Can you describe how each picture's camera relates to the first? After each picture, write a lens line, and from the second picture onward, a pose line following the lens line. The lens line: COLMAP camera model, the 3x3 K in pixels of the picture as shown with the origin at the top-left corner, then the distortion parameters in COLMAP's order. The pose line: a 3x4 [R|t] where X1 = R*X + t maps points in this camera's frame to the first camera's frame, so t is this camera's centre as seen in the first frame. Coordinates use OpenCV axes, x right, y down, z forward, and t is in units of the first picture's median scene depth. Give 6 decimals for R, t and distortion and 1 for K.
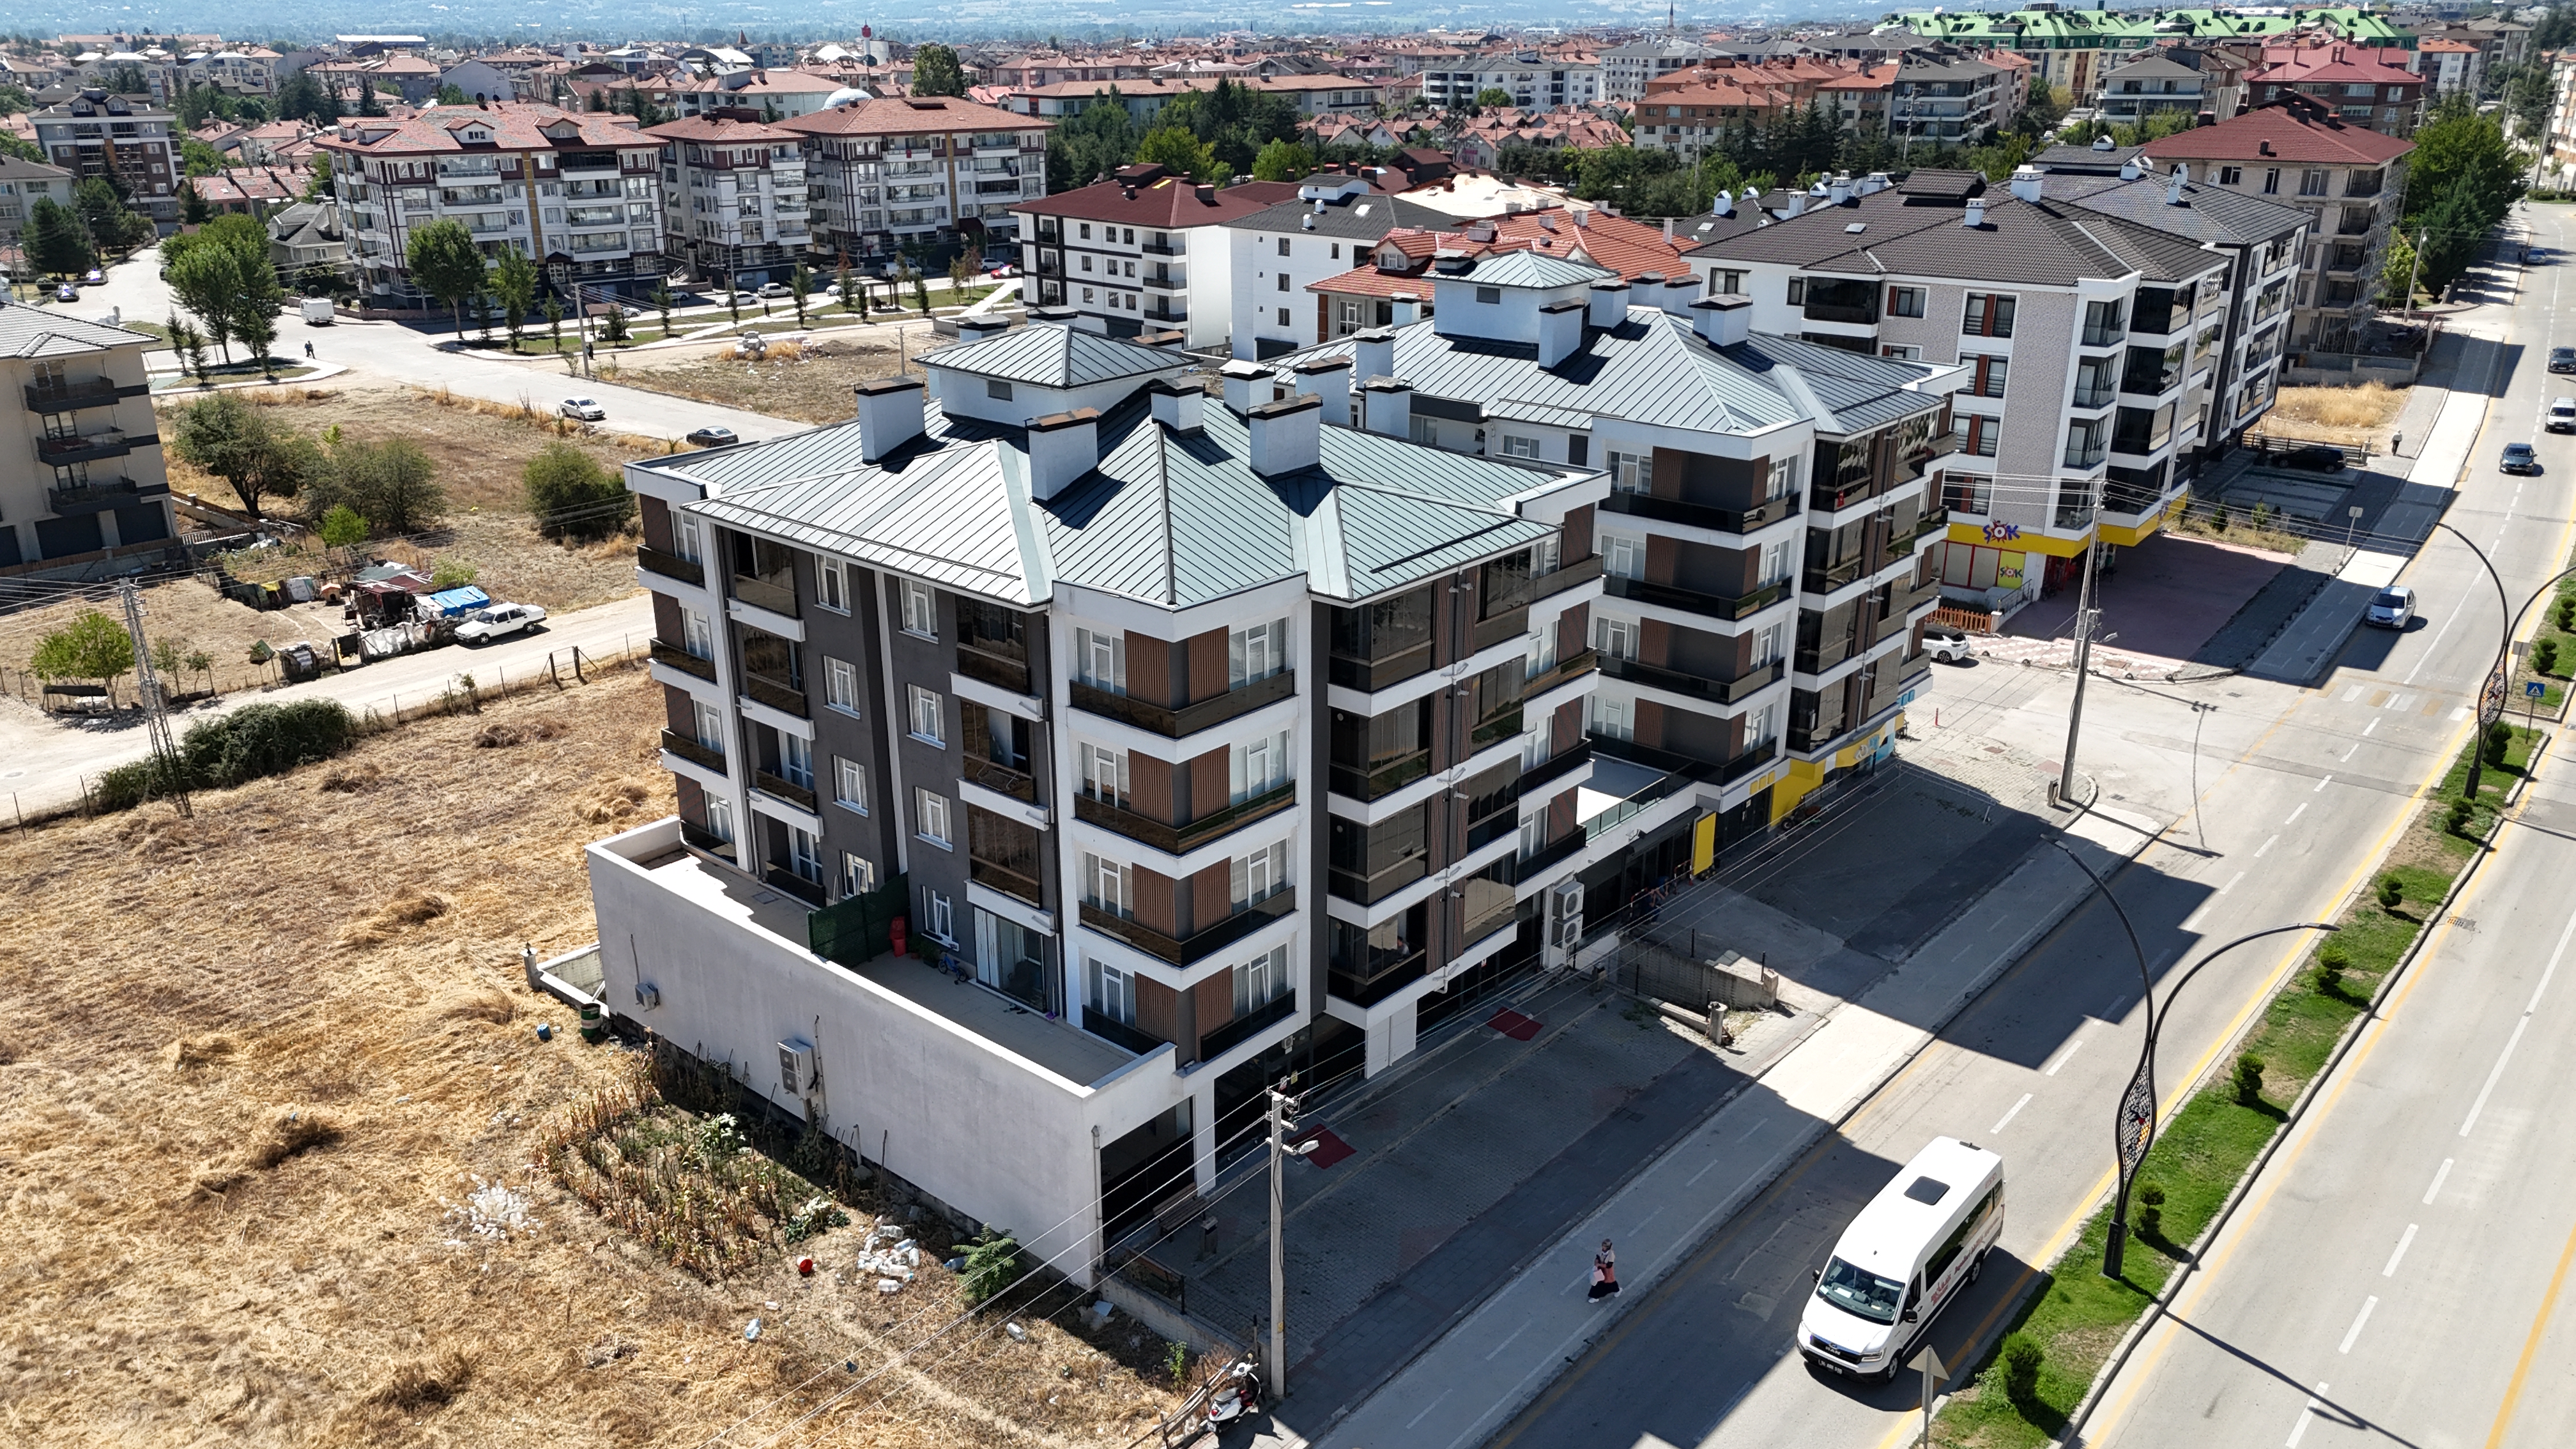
lens RADIAL K [[1903.6, 0, 1292.8], [0, 1903.6, 708.6], [0, 0, 1]] dist [0.068646, -0.062561]
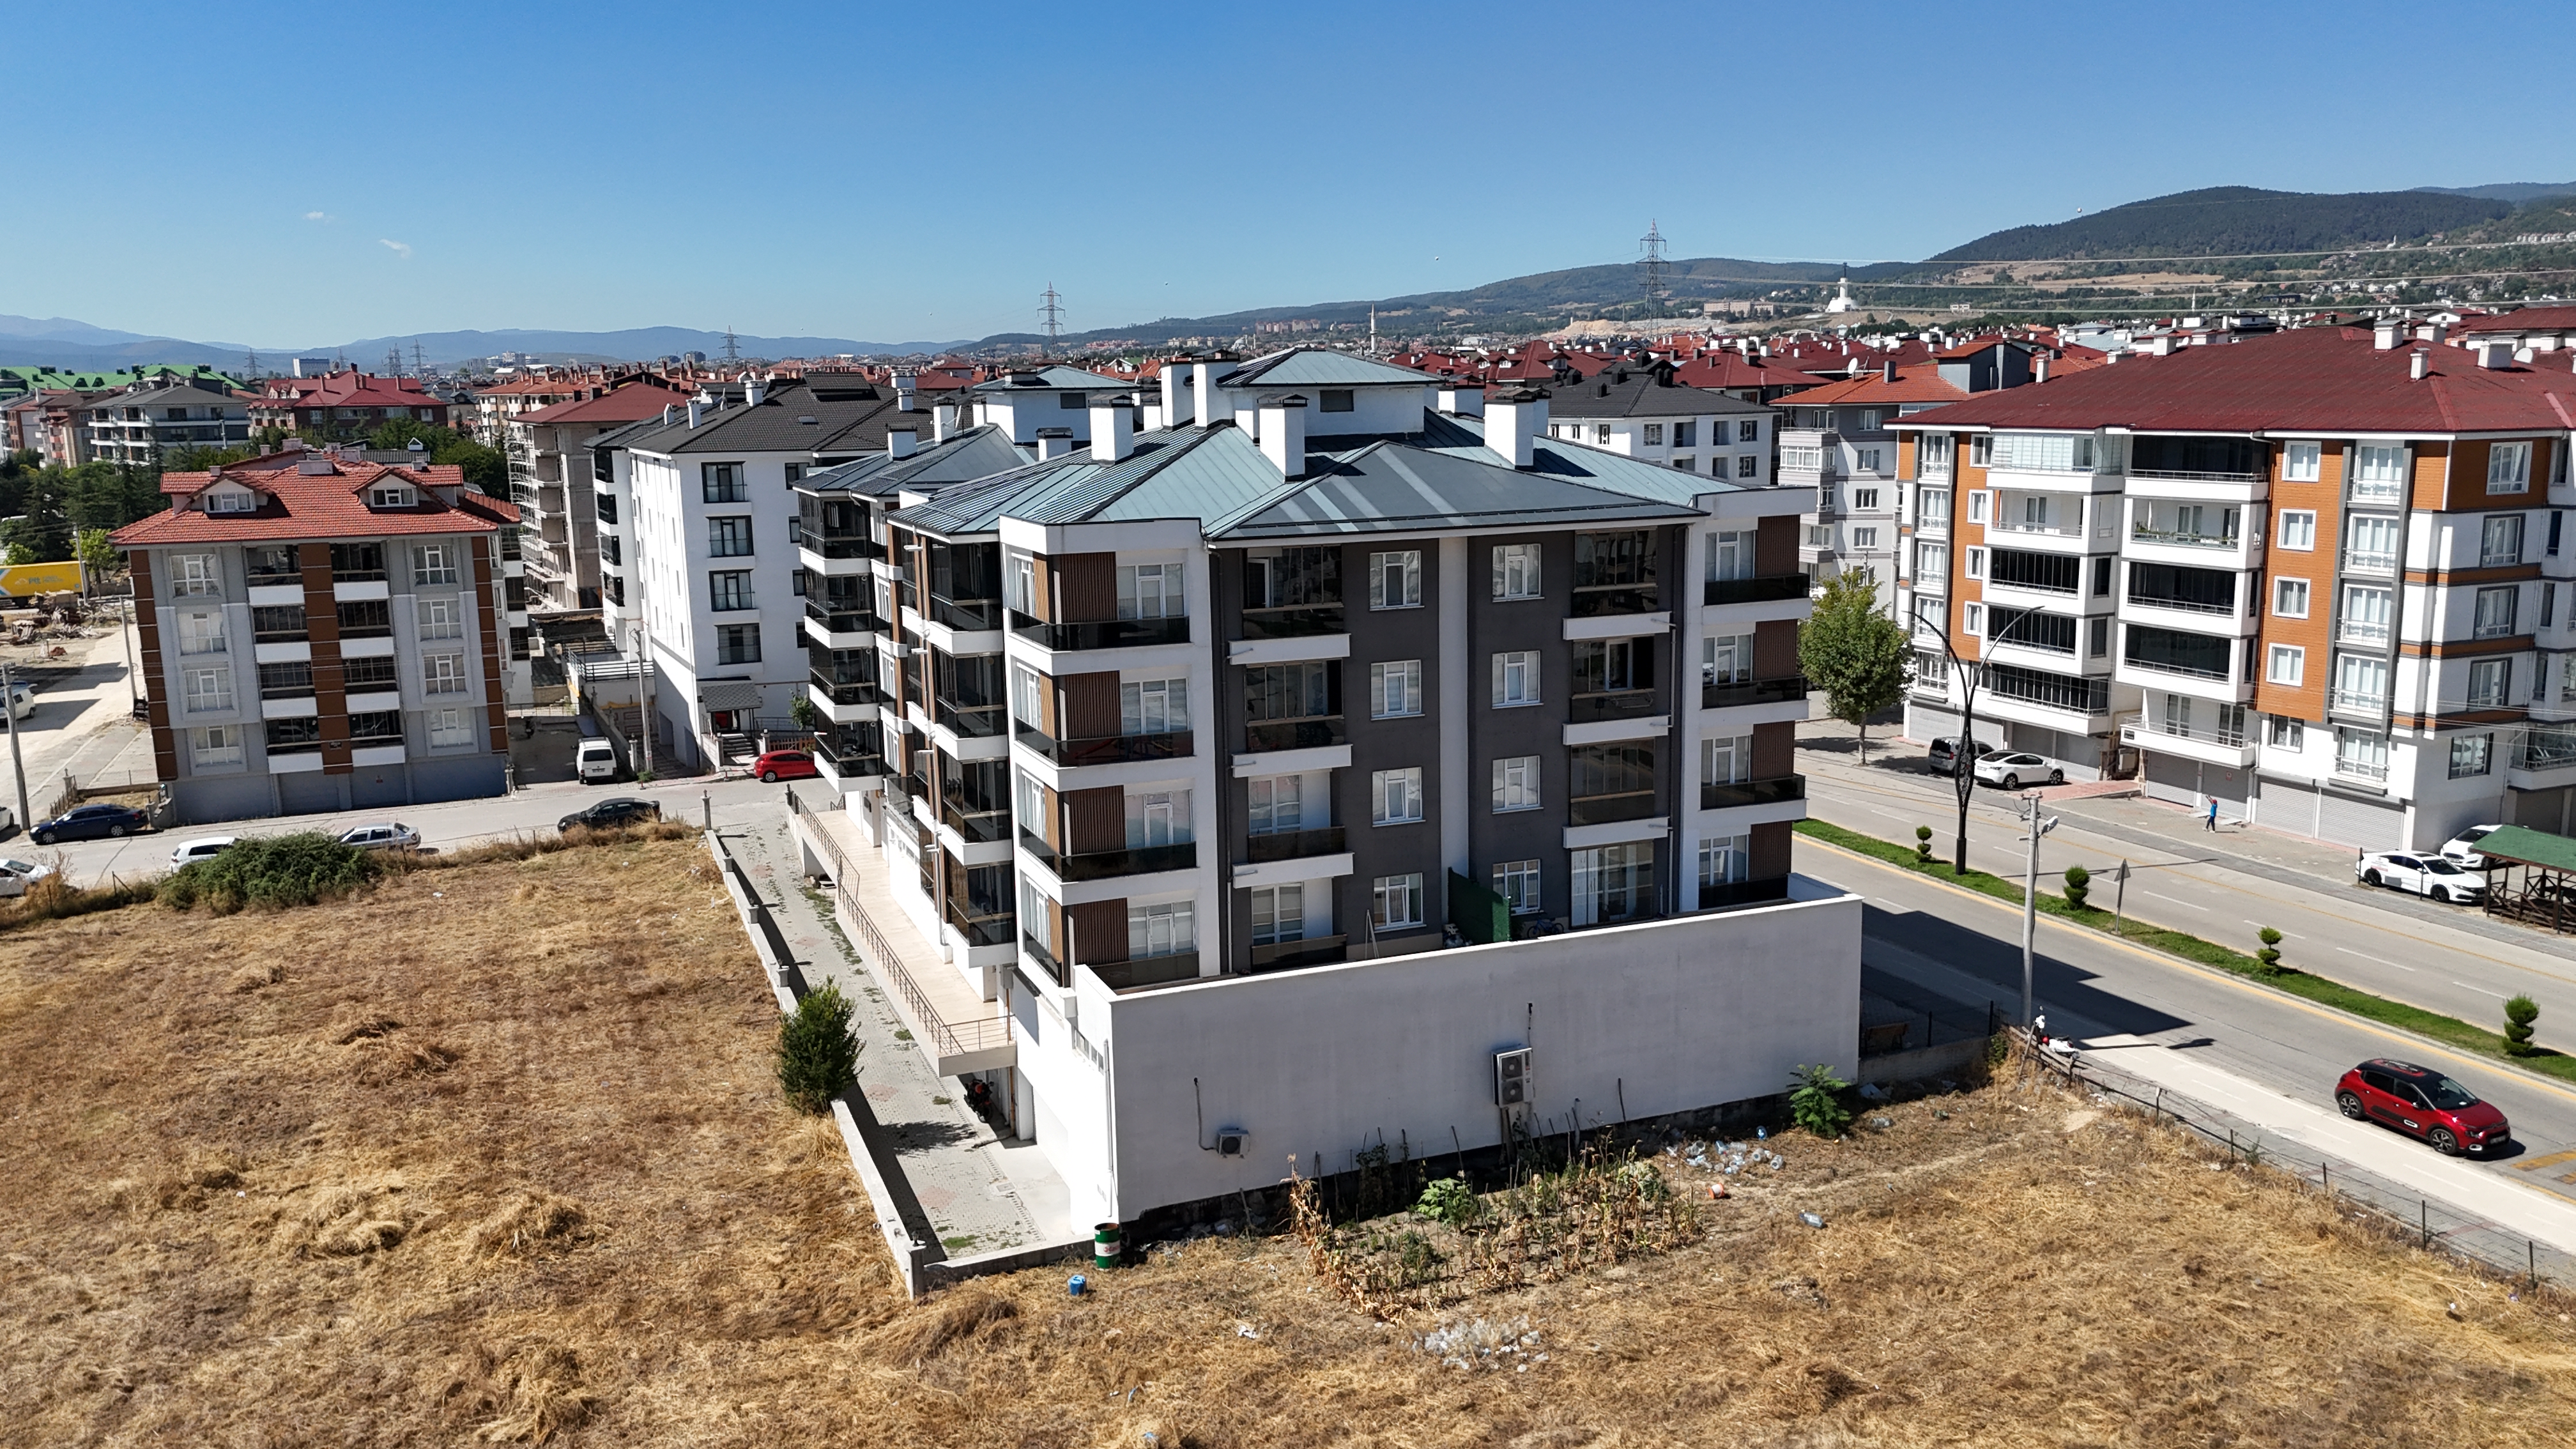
lens RADIAL K [[1903.6, 0, 1290.3], [0, 1903.6, 712.9], [0, 0, 1]] dist [0.068646, -0.062561]
pose [[0.455457, -0.158579, 0.876020, -0.361752], [0.319327, 0.947628, 0.005519, -0.007467], [-0.831017, 0.277224, 0.482243, 0.191518]]
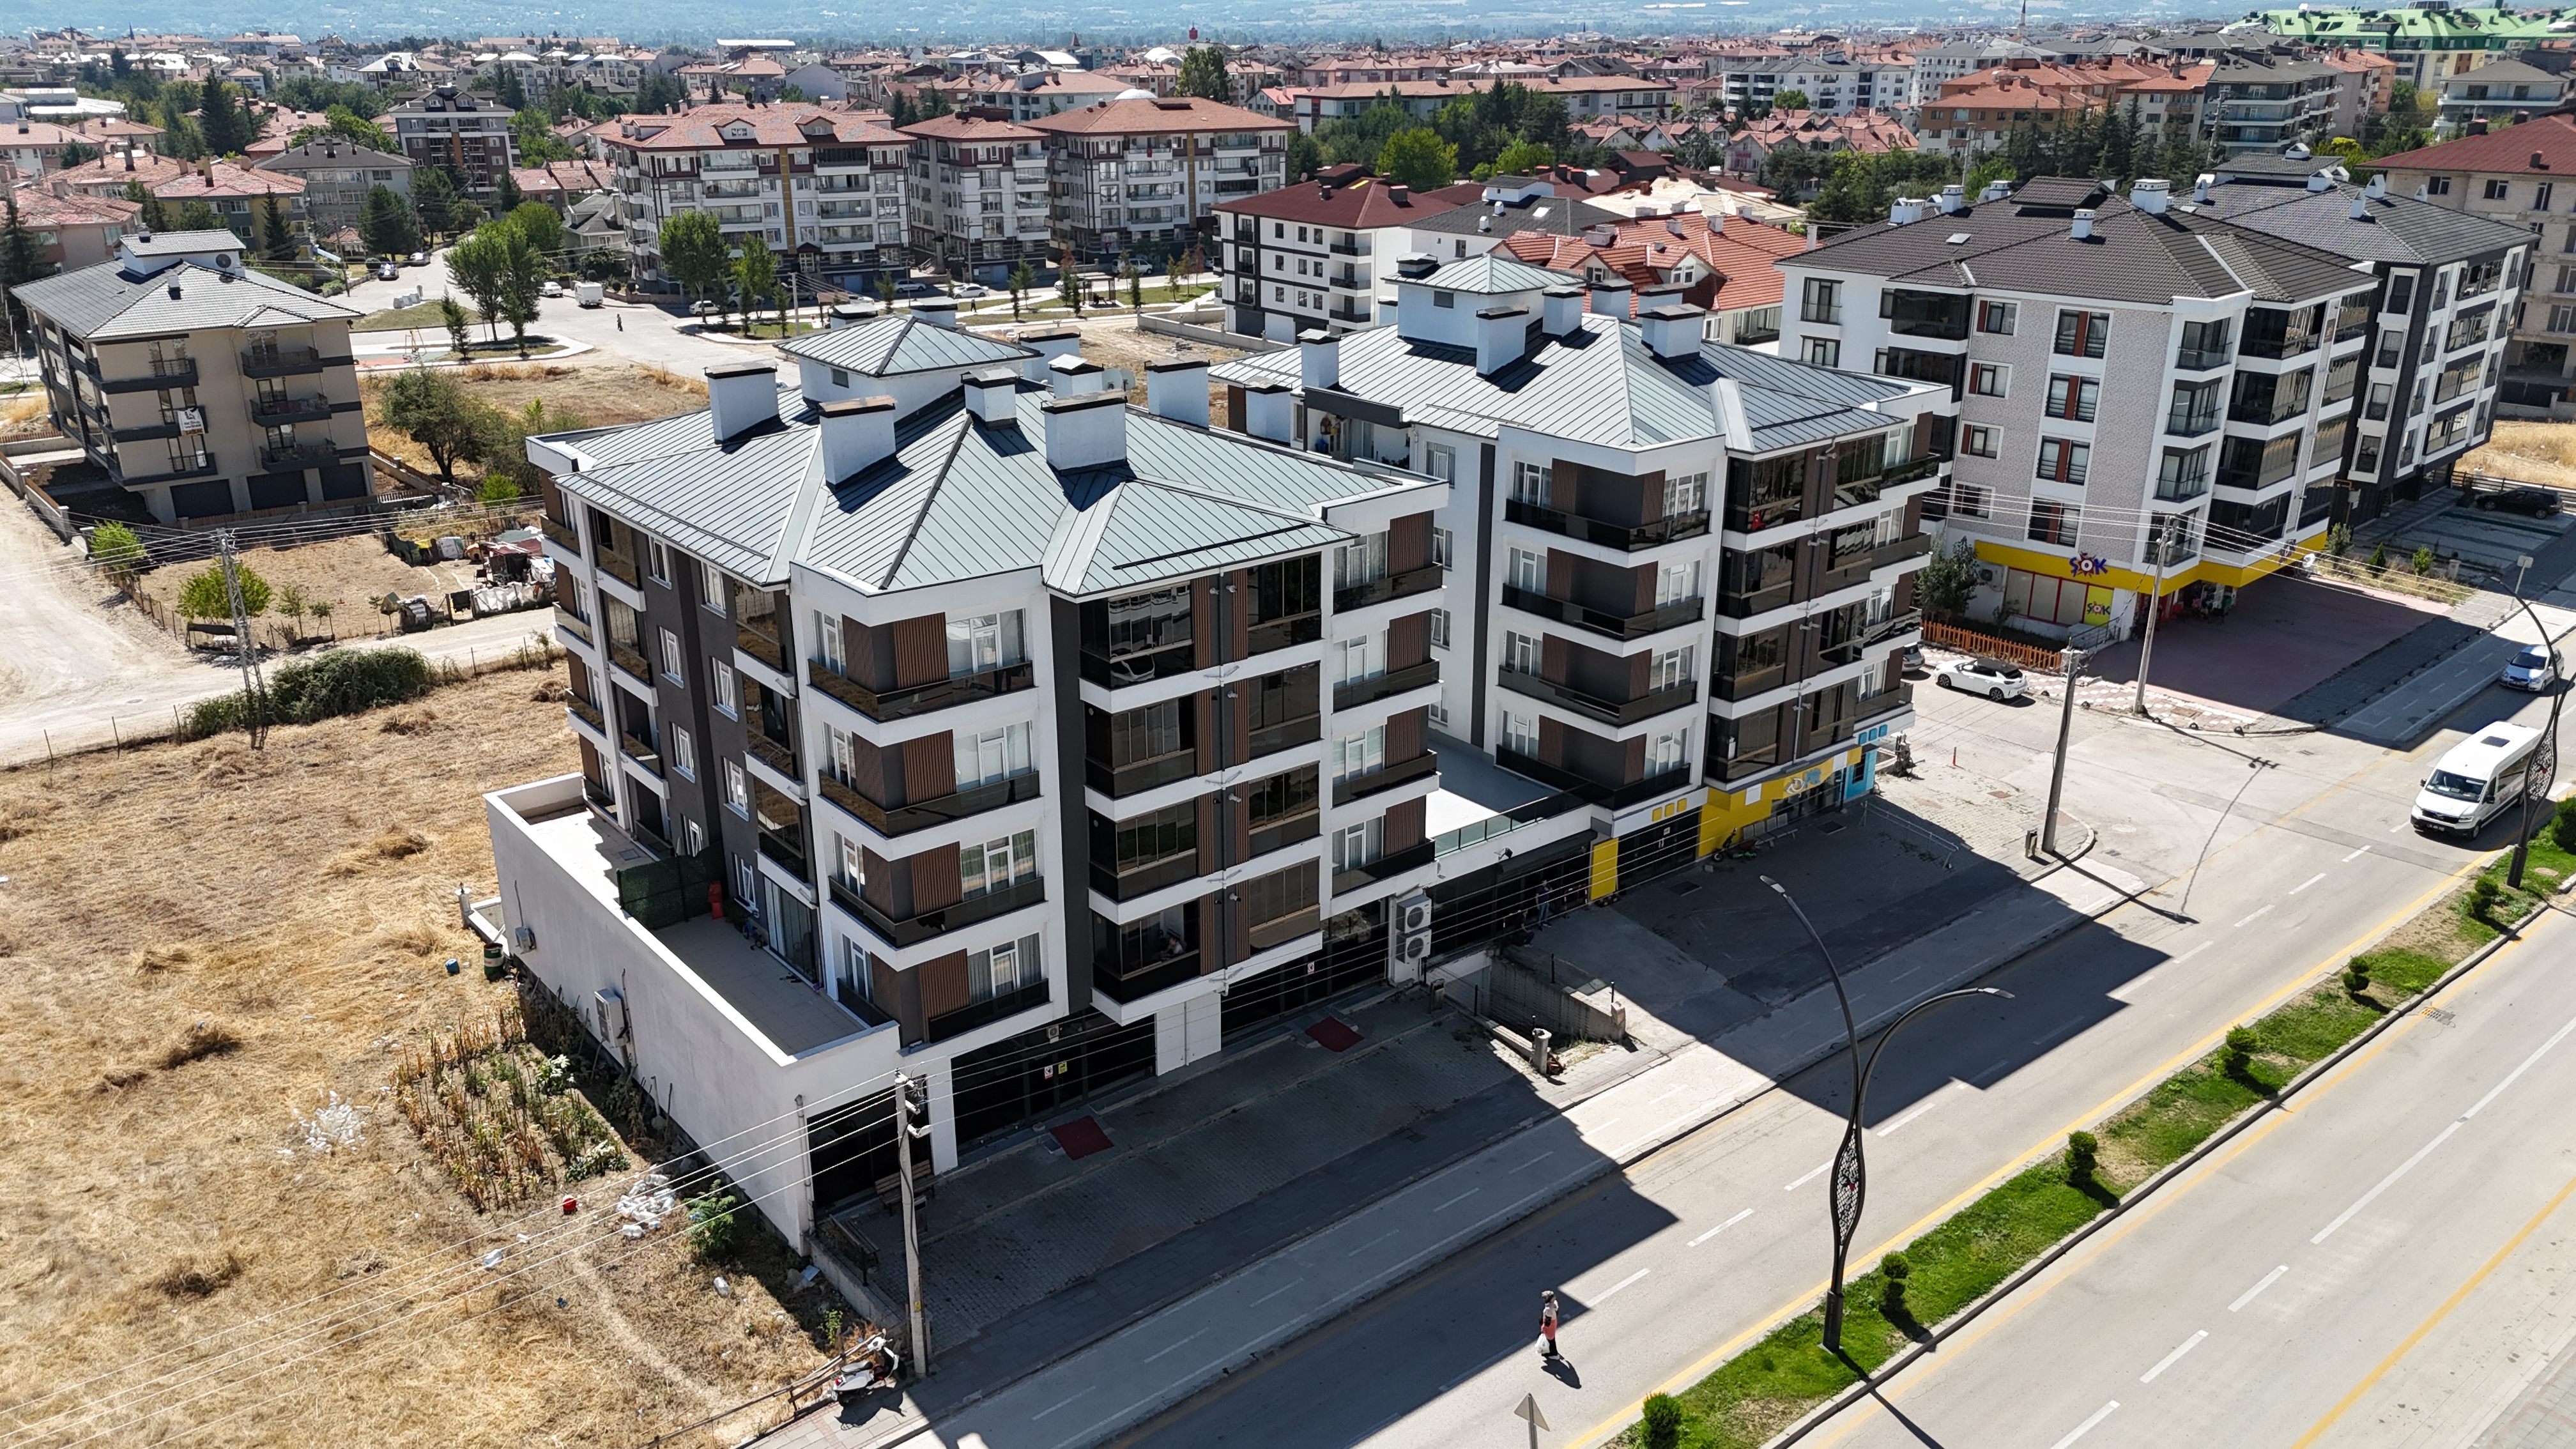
lens RADIAL K [[1903.6, 0, 1293.4], [0, 1903.6, 707.4], [0, 0, 1]] dist [0.068646, -0.062561]
pose [[0.985273, 0.057306, -0.161103, 0.087741], [-0.057512, 0.998339, 0.003387, -0.002209], [0.161029, 0.005929, 0.986932, 0.007211]]
